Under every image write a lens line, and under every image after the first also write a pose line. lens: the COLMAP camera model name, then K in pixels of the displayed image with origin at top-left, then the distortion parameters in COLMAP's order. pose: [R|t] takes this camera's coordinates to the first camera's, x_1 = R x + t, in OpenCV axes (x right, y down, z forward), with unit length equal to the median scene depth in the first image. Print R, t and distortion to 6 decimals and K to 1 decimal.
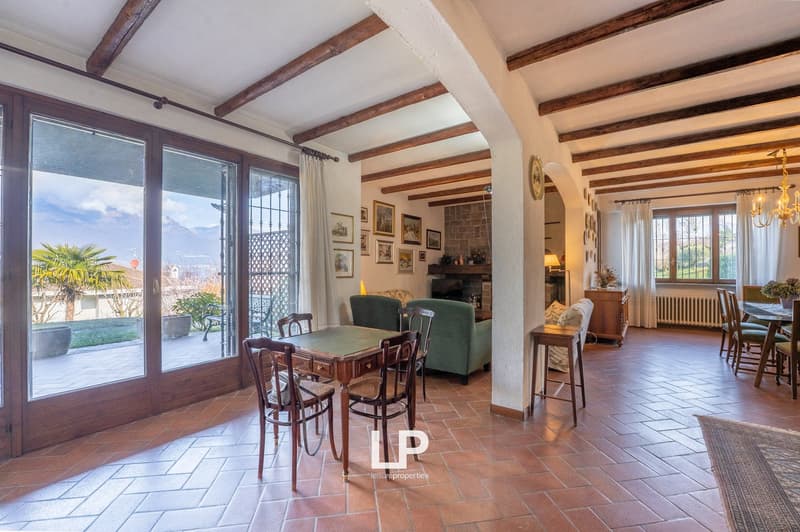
lens RADIAL K [[332.6, 0, 406.5], [0, 332.6, 265.1], [0, 0, 1]] dist [-0.017148, -0.000126]
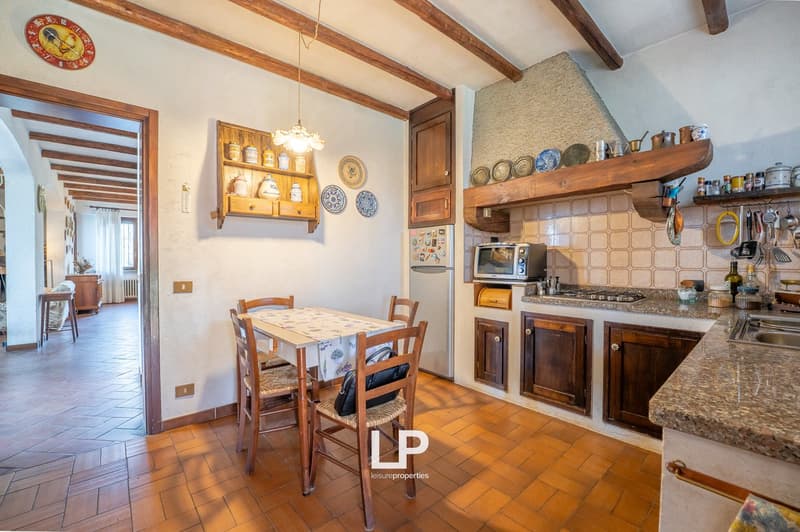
lens RADIAL K [[332.6, 0, 406.5], [0, 332.6, 265.1], [0, 0, 1]] dist [-0.017148, -0.000126]
pose [[0.217878, -0.007948, 0.975944, -0.357376], [-0.005196, 0.999943, 0.009303, 0.014012], [-0.975962, -0.007098, 0.217825, -0.498107]]
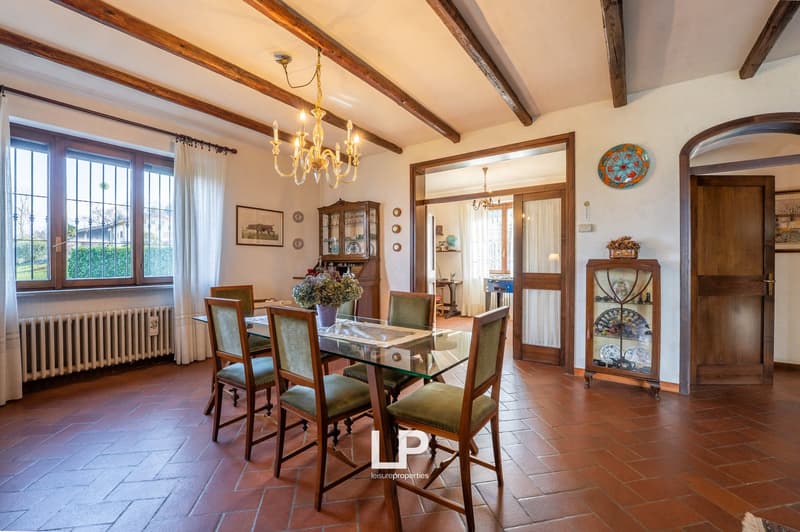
lens RADIAL K [[332.6, 0, 406.5], [0, 332.6, 265.1], [0, 0, 1]] dist [-0.017148, -0.000126]
pose [[-0.009079, -0.002662, 0.999955, 0.338334], [-0.008337, 0.999962, 0.002587, 0.014453], [-0.999924, -0.008313, -0.009101, 0.509316]]
